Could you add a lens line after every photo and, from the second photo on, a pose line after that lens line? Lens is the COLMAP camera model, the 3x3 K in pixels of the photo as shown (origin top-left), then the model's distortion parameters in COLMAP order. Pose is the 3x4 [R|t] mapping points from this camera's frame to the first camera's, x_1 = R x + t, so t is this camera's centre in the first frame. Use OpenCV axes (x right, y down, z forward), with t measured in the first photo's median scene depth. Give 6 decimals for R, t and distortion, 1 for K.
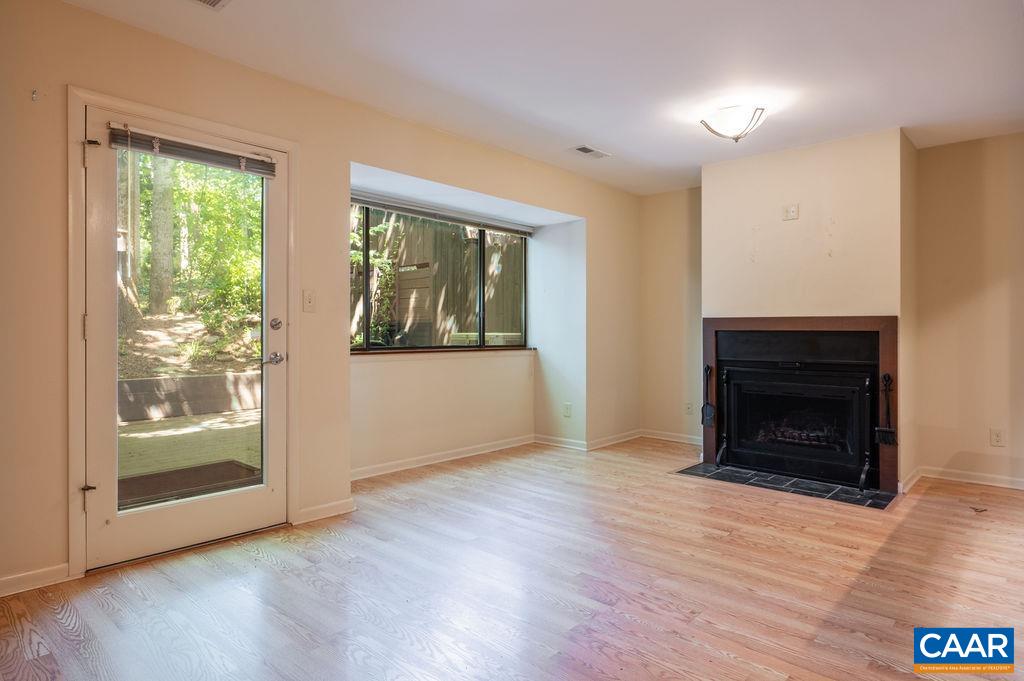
lens RADIAL K [[584.0, 0, 515.6], [0, 584.0, 334.9], [0, 0, 1]] dist [-0.000259, 0.000798]
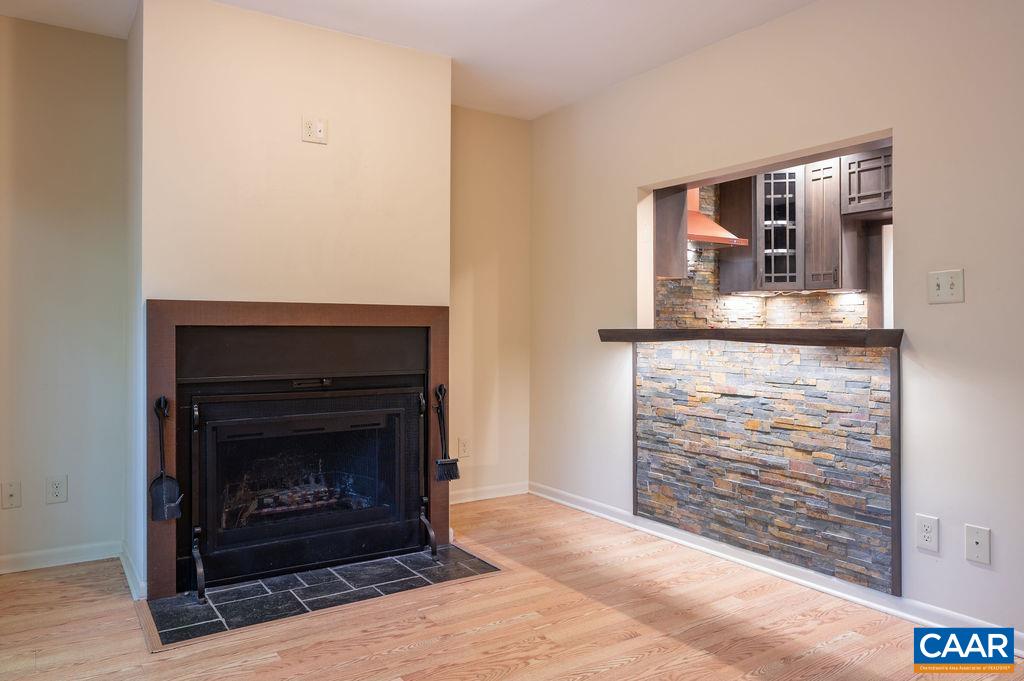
lens RADIAL K [[718.2, 0, 470.4], [0, 718.2, 319.6], [0, 0, 1]] dist [-0.002516, 0.003896]
pose [[0.247937, 0.008668, 0.968737, -0.254213], [0.009935, 0.999885, -0.011489, -0.004844], [-0.968725, 0.012473, 0.247822, 0.803482]]
